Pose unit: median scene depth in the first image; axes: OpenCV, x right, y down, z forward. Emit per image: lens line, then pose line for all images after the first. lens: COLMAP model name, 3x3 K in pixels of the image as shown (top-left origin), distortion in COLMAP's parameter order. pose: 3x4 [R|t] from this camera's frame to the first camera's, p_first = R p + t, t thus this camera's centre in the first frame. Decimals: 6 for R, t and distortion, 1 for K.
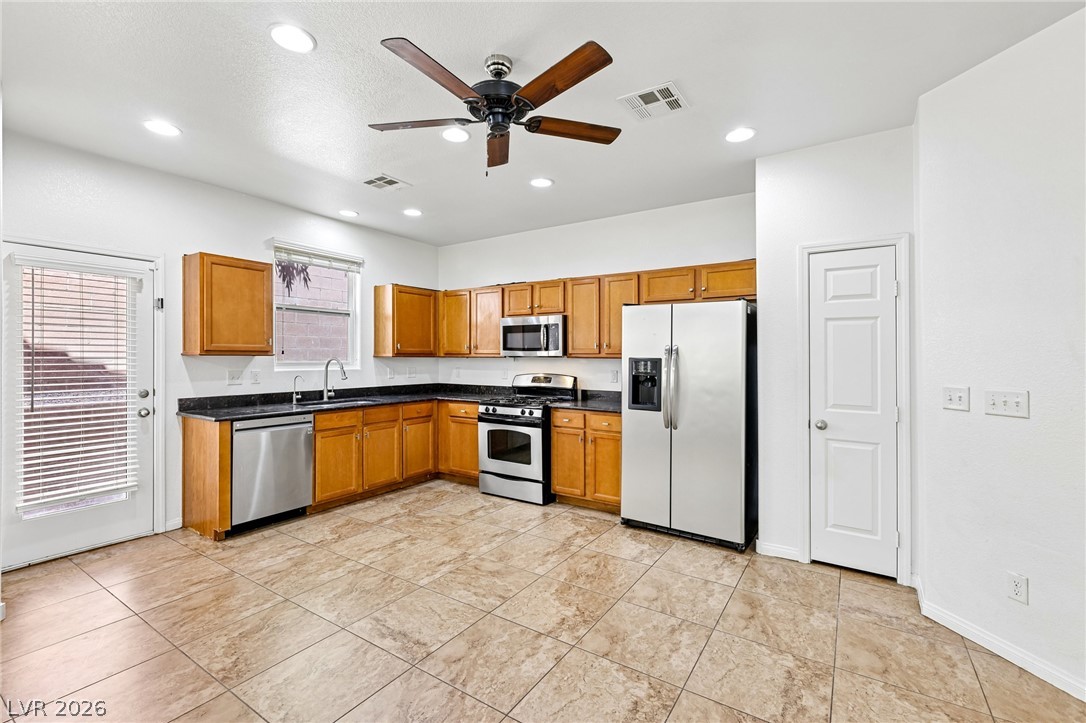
lens RADIAL K [[468.4, 0, 541.3], [0, 468.4, 355.9], [0, 0, 1]] dist [0.000794, -0.000109]
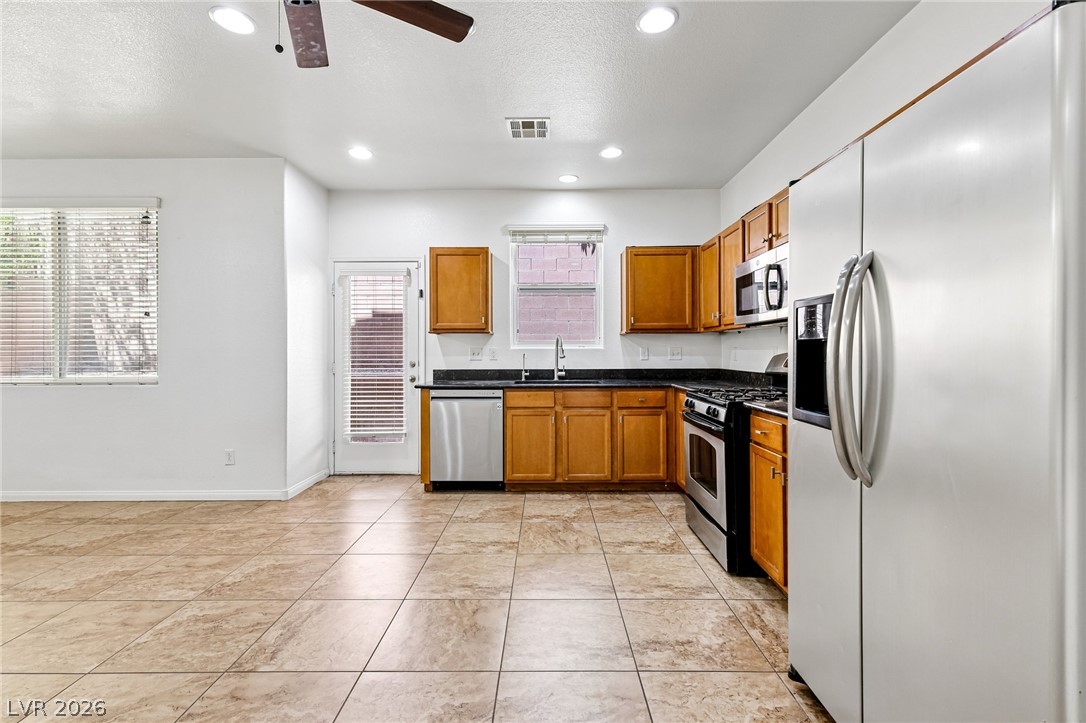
lens RADIAL K [[472.1, 0, 549.9], [0, 472.1, 350.9], [0, 0, 1]] dist [0.000039, 0.000166]
pose [[0.552638, -0.005173, -0.833405, 0.400421], [0.007105, 0.999974, -0.001495, 0.042293], [0.833391, -0.005095, 0.552661, 0.526110]]
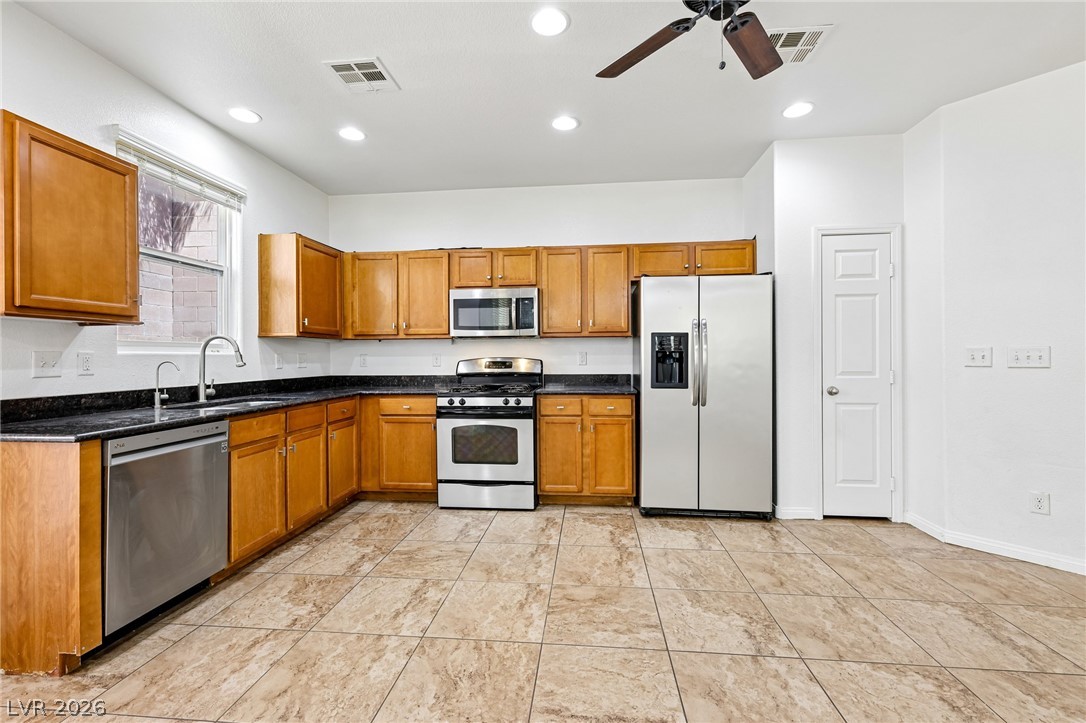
lens RADIAL K [[468.4, 0, 541.3], [0, 468.4, 355.9], [0, 0, 1]] dist [0.000794, -0.000109]
pose [[0.888889, -0.009913, 0.458016, -0.397476], [0.009650, 0.999949, 0.002913, 0.041040], [-0.458021, 0.001831, 0.888939, 0.259631]]
